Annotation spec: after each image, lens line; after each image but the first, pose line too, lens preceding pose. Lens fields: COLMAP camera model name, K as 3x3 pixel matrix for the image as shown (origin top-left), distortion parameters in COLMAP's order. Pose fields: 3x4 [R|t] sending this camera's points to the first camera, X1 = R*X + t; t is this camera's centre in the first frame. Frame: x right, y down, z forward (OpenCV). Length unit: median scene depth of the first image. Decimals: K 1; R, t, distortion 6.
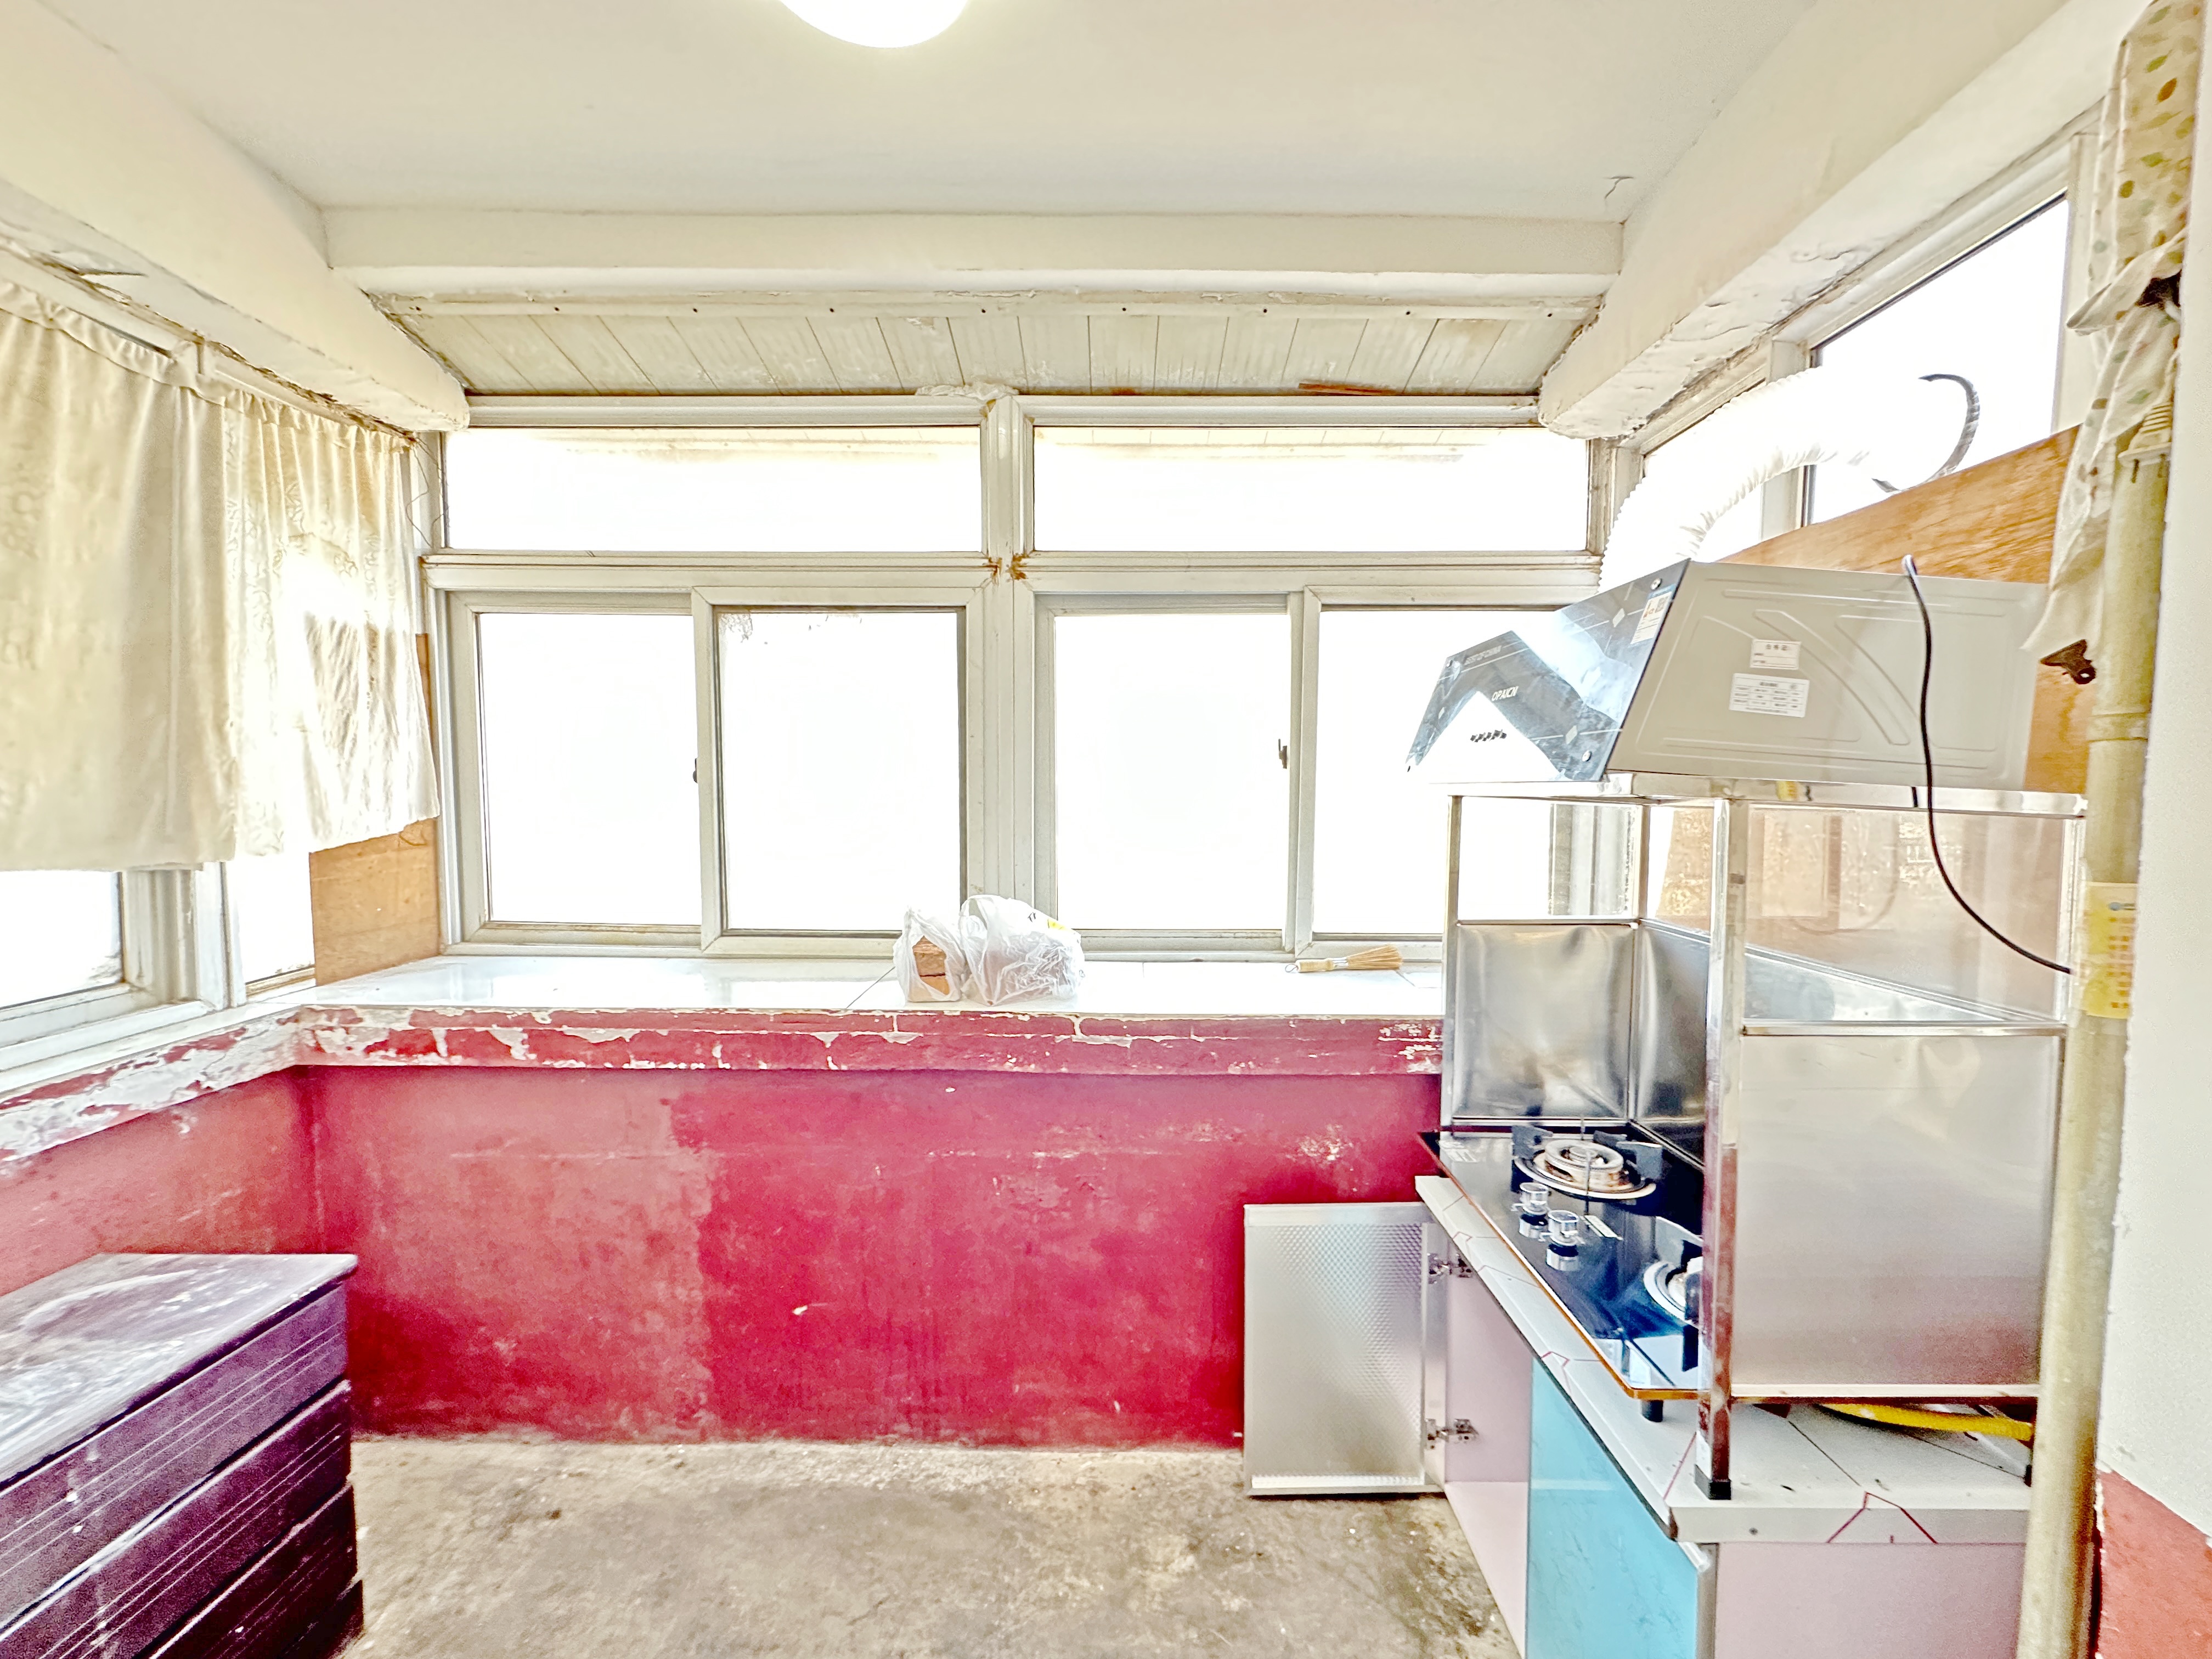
lens RADIAL K [[880.1, 0, 1109.1], [0, 880.1, 830.2], [0, 0, 1]] dist [0.000689, 0.000239]
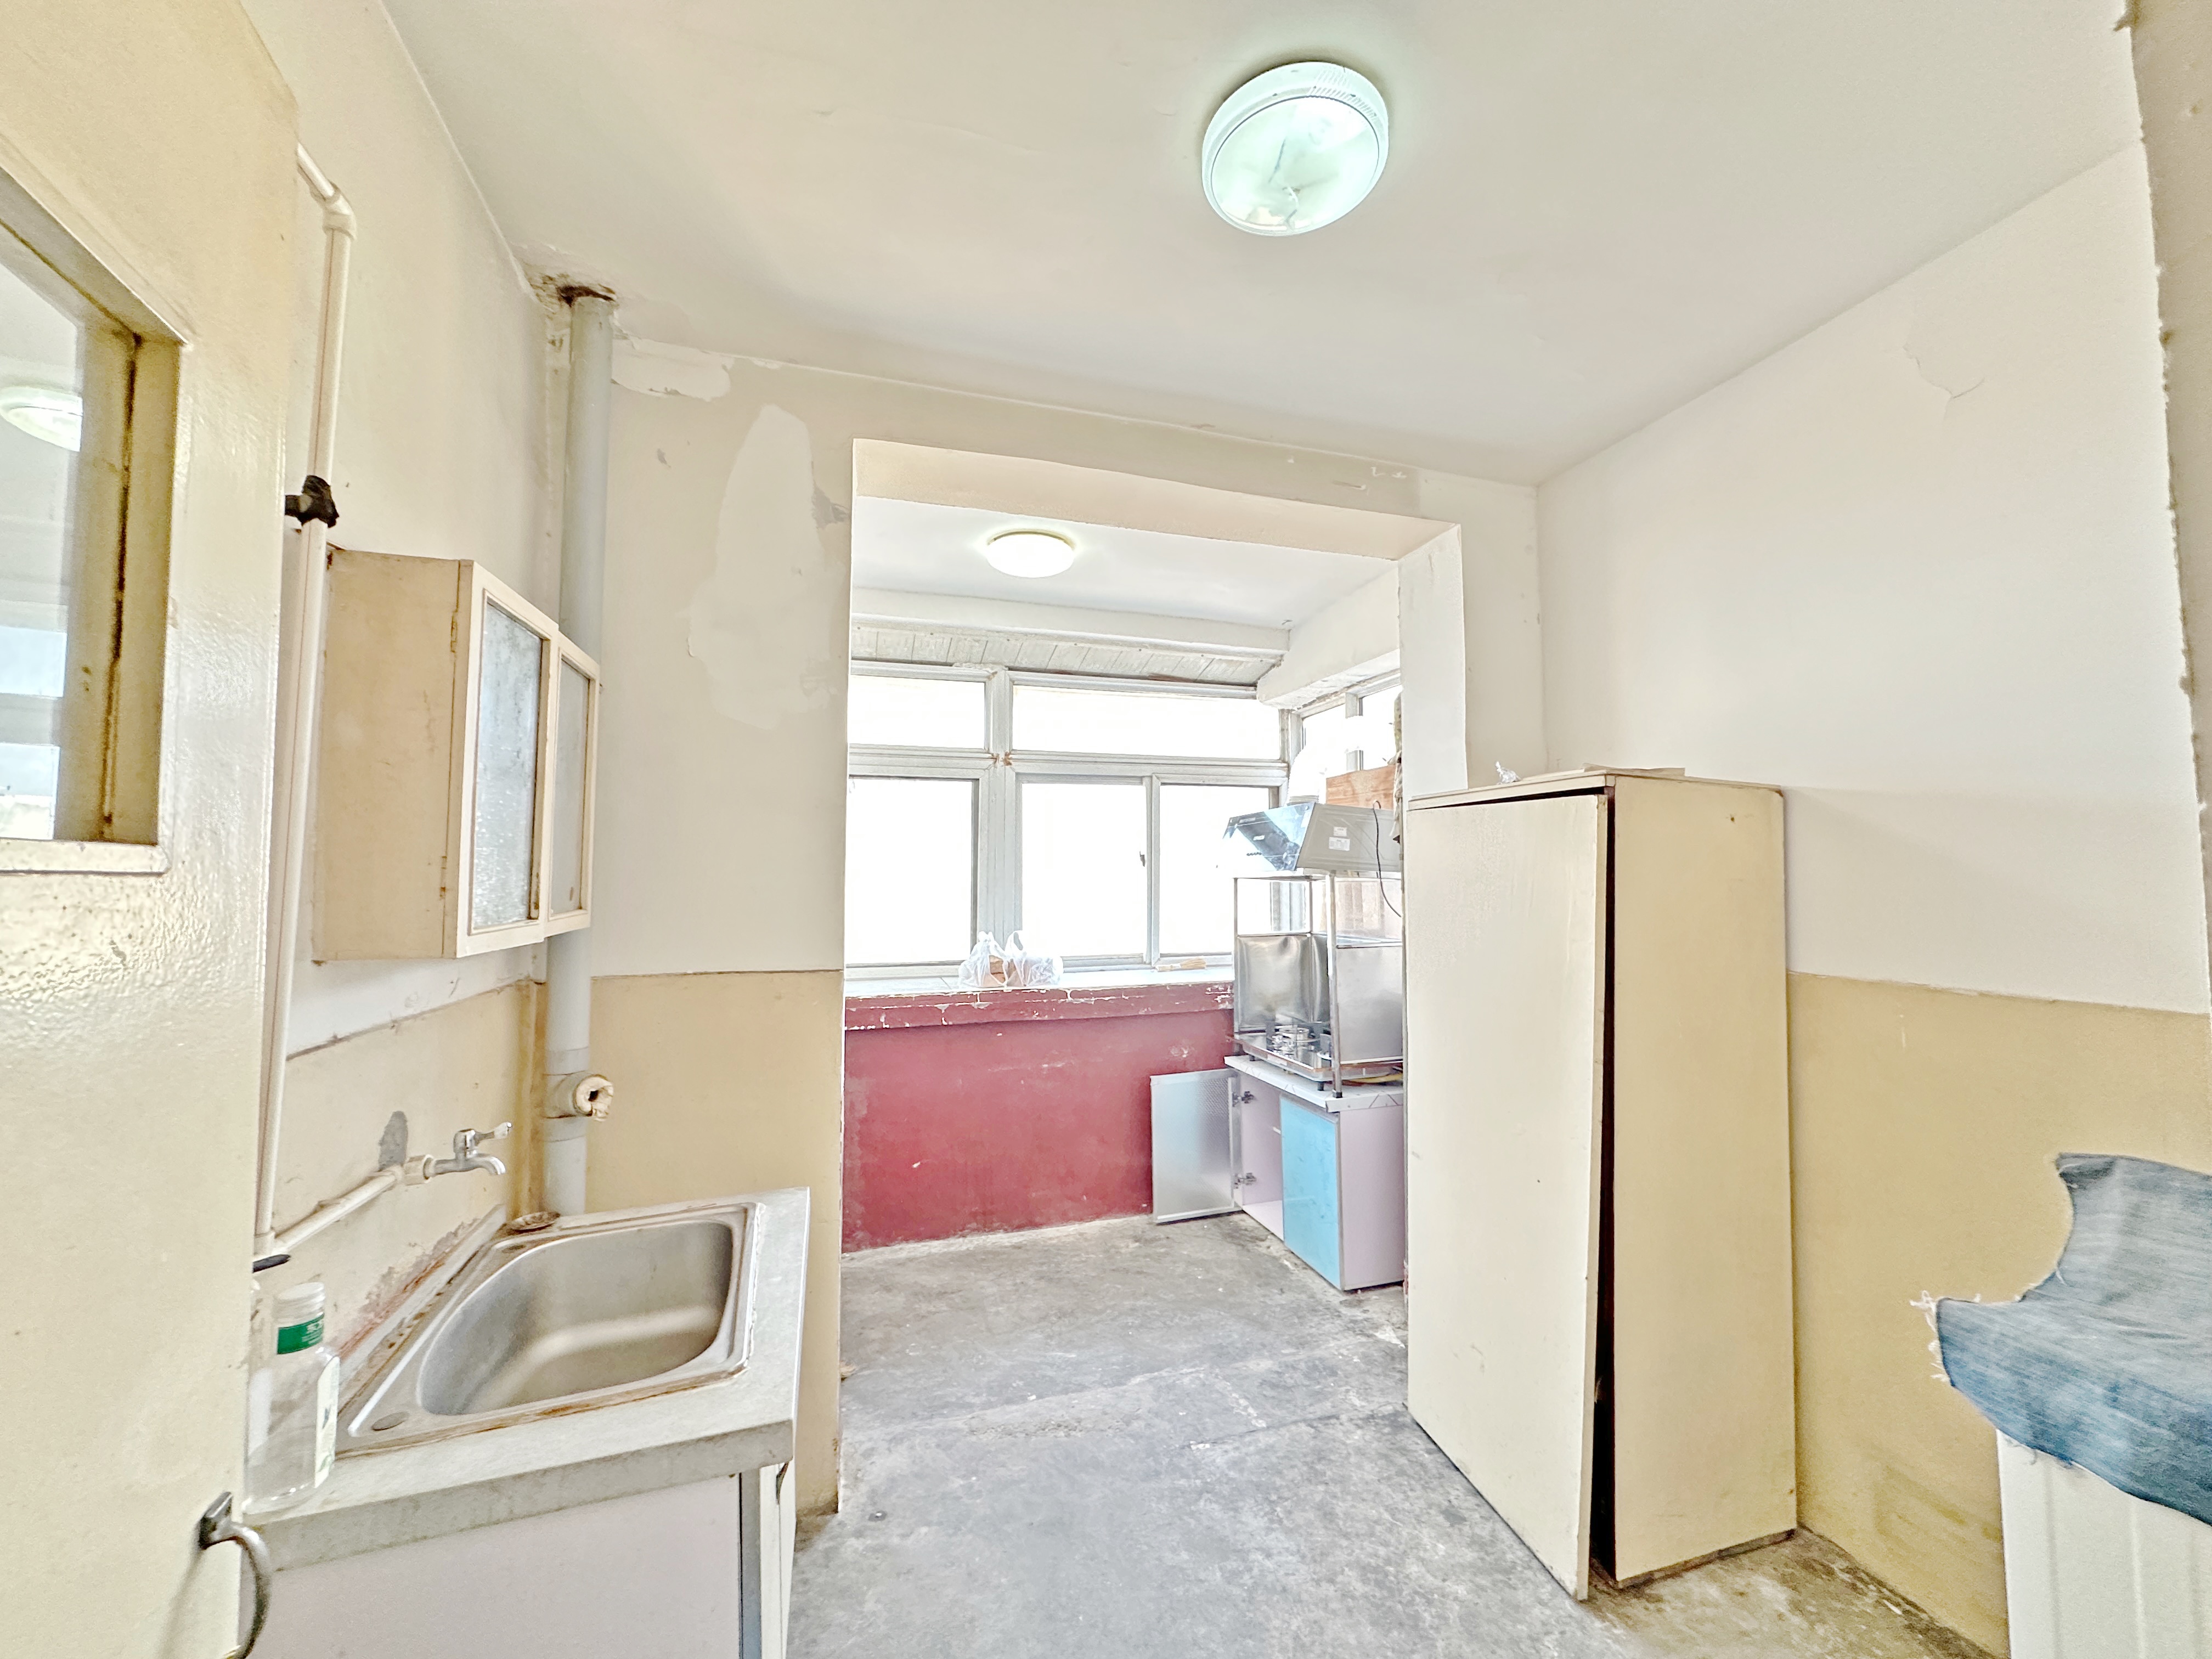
lens RADIAL K [[880.1, 0, 1113.1], [0, 880.1, 828.5], [0, 0, 1]] dist [0.000689, 0.000239]
pose [[0.950704, 0.007555, 0.310007, -0.541738], [0.026722, 0.993988, -0.106173, 0.058133], [-0.308945, 0.109224, 0.944787, -0.937487]]
